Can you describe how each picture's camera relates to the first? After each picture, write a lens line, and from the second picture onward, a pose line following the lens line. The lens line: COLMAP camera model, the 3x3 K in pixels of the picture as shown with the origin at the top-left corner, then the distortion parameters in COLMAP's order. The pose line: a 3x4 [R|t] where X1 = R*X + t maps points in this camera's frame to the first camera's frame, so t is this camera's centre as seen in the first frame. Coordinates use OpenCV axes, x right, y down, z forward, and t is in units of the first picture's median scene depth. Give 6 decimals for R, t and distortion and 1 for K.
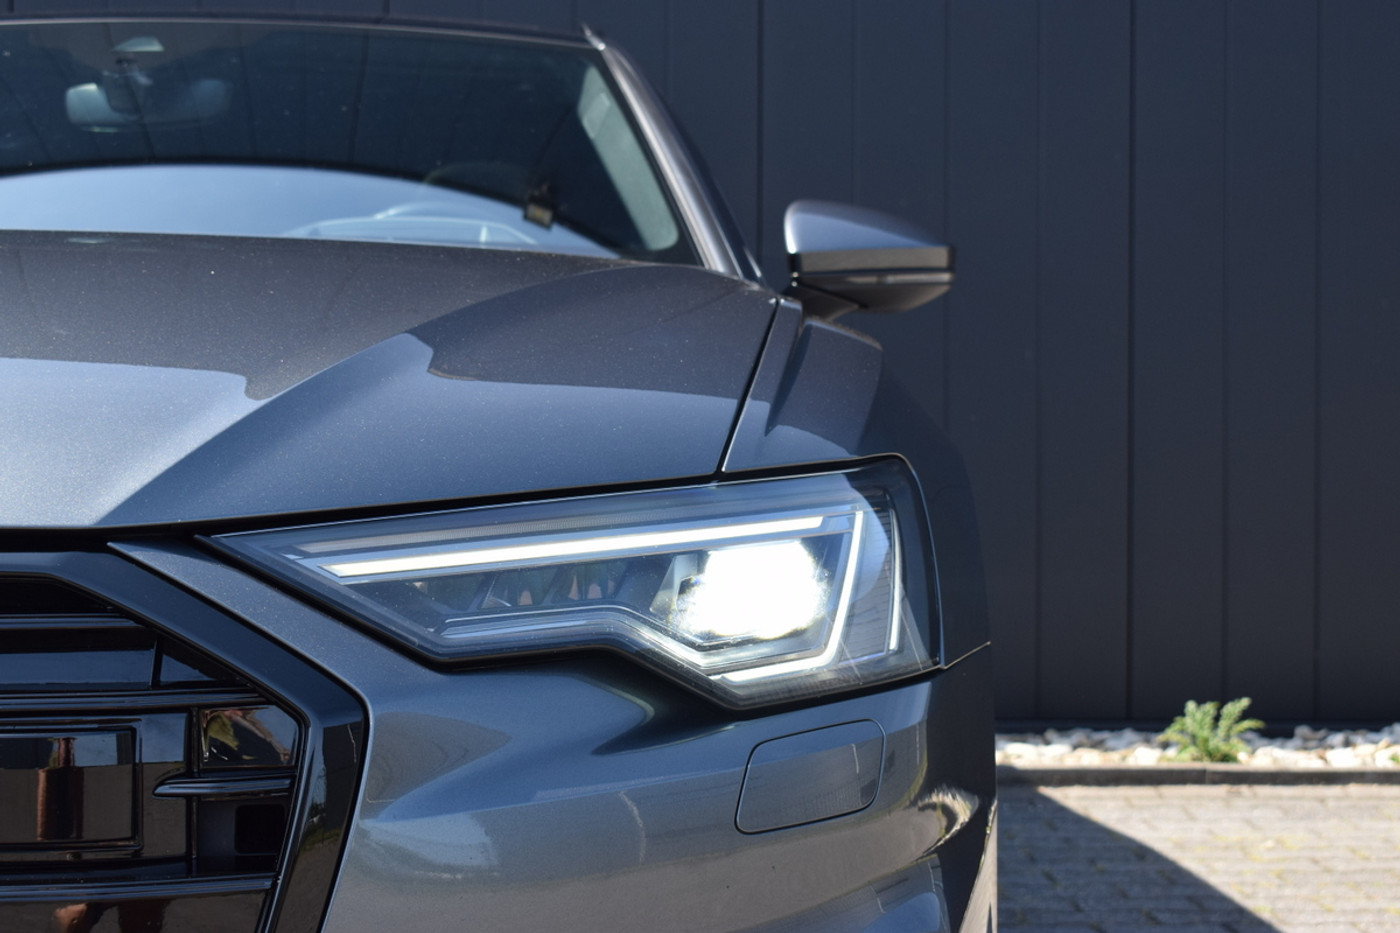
lens RADIAL K [[2364.7, 0, 698.1], [0, 2364.7, 457.3], [0, 0, 1]] dist [0.015086, 0.000000]
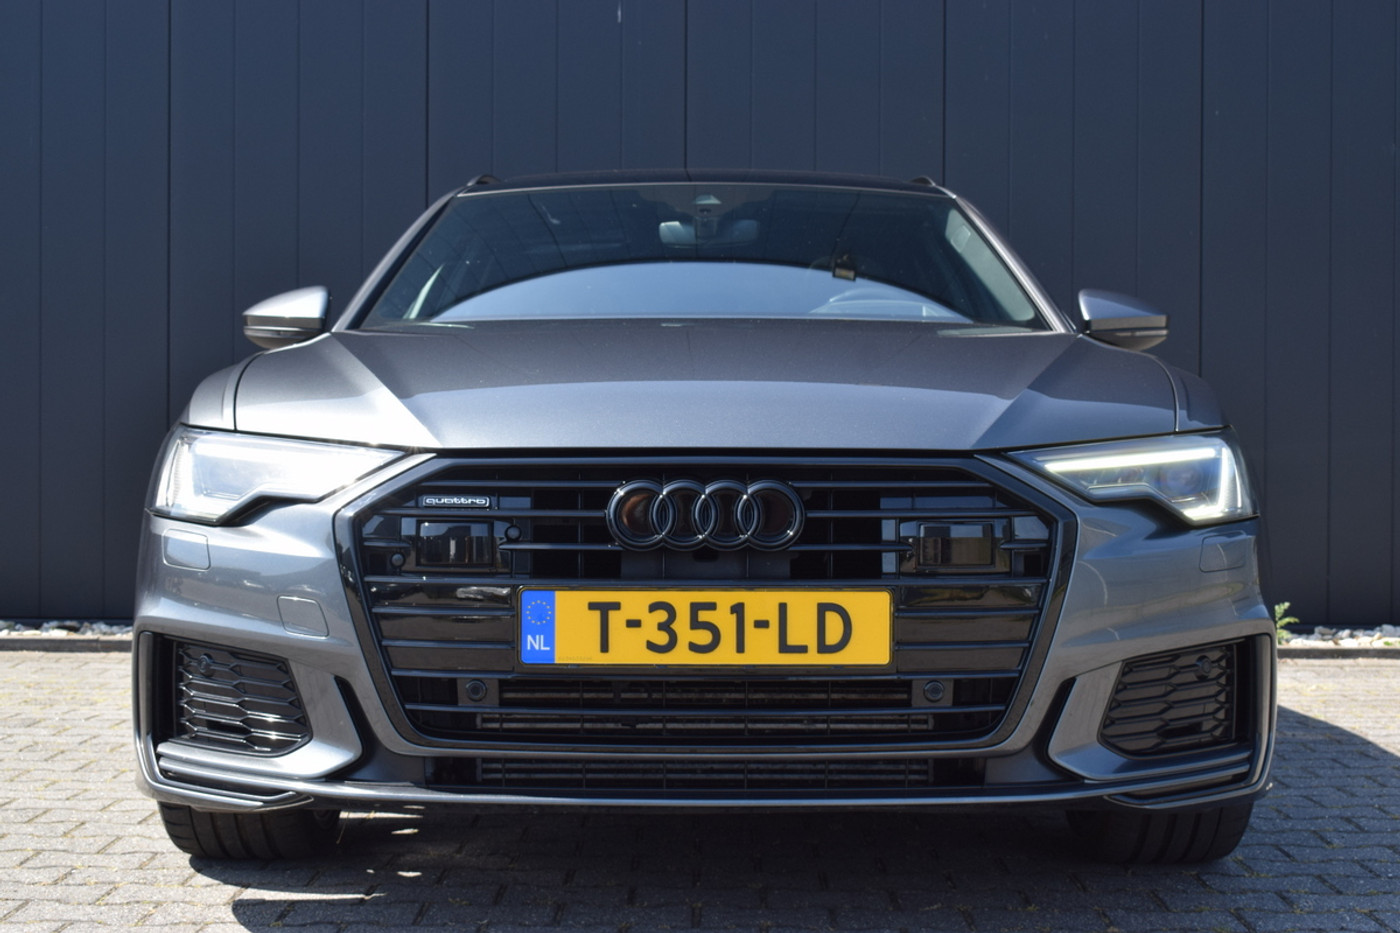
lens RADIAL K [[2127.1, 0, 701.8], [0, 2127.1, 475.6], [0, 0, 1]] dist [0.008794, 0.000000]
pose [[0.999999, 0.001131, -0.000660, -0.220774], [-0.001123, 0.999942, 0.010749, 0.013480], [0.000672, -0.010748, 0.999942, -0.548493]]
